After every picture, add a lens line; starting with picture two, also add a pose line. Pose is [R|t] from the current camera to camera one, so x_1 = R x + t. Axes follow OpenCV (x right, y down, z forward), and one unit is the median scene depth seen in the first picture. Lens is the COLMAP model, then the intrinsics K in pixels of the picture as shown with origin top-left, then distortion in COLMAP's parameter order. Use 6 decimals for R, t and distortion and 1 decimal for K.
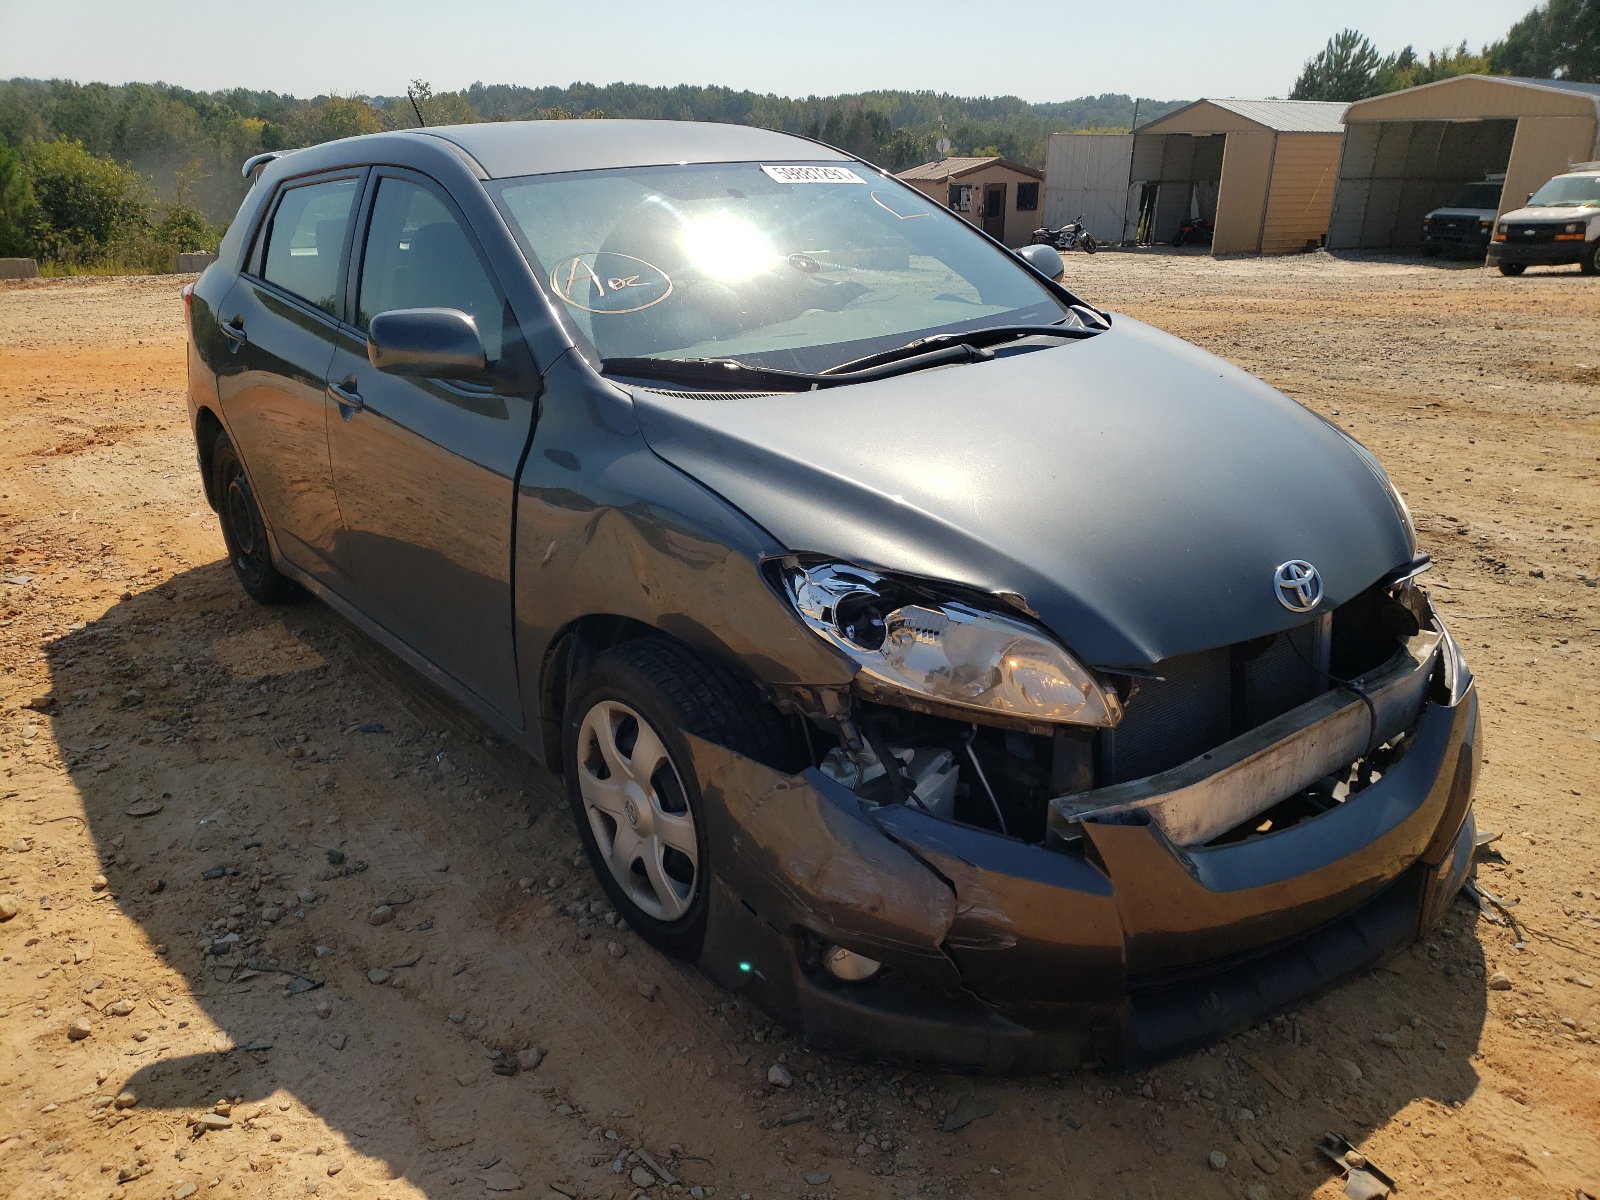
lens RADIAL K [[1212.3, 0, 800.0], [0, 1212.3, 576.3], [0, 0, 1]] dist [0.023483, -0.002838]
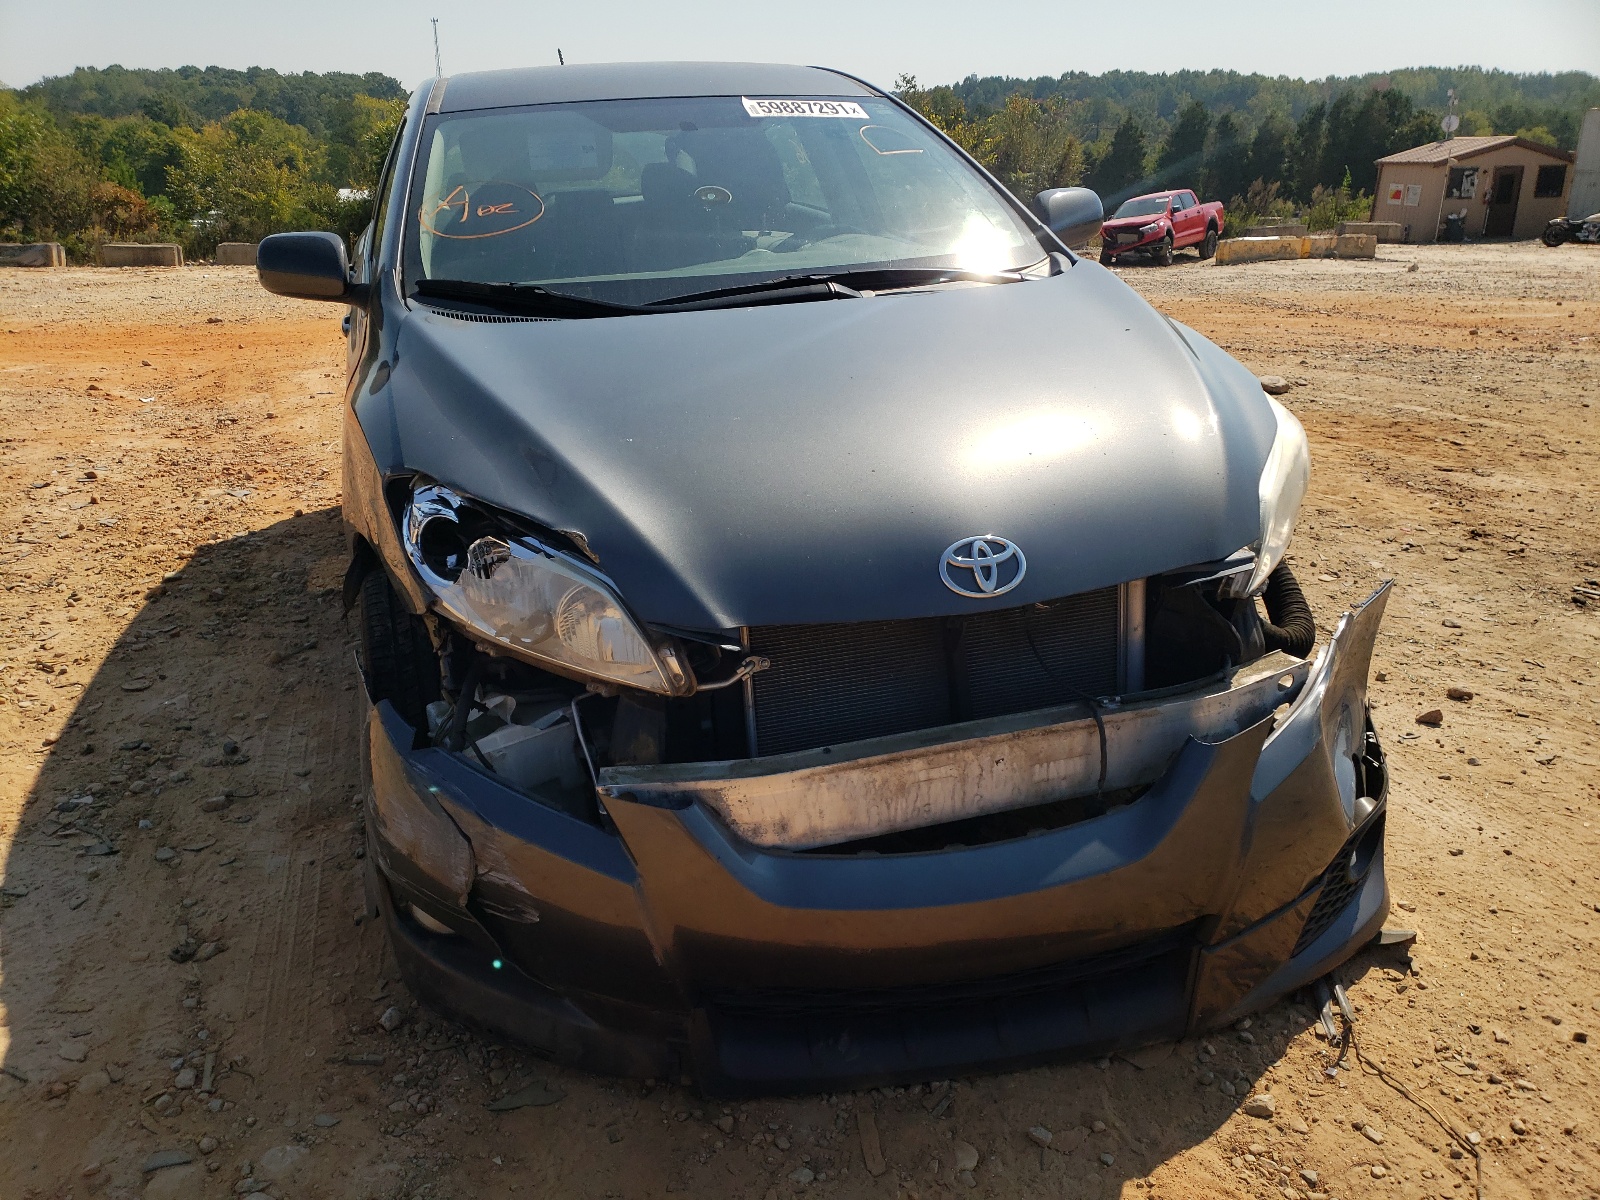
lens RADIAL K [[1211.9, 0, 916.0], [0, 1211.9, 601.9], [0, 0, 1]] dist [0.122969, -0.174034]
pose [[0.940818, 0.103451, -0.322736, 0.634421], [-0.098781, 0.994631, 0.030863, 0.011139], [0.324196, 0.002843, 0.945986, 0.203079]]
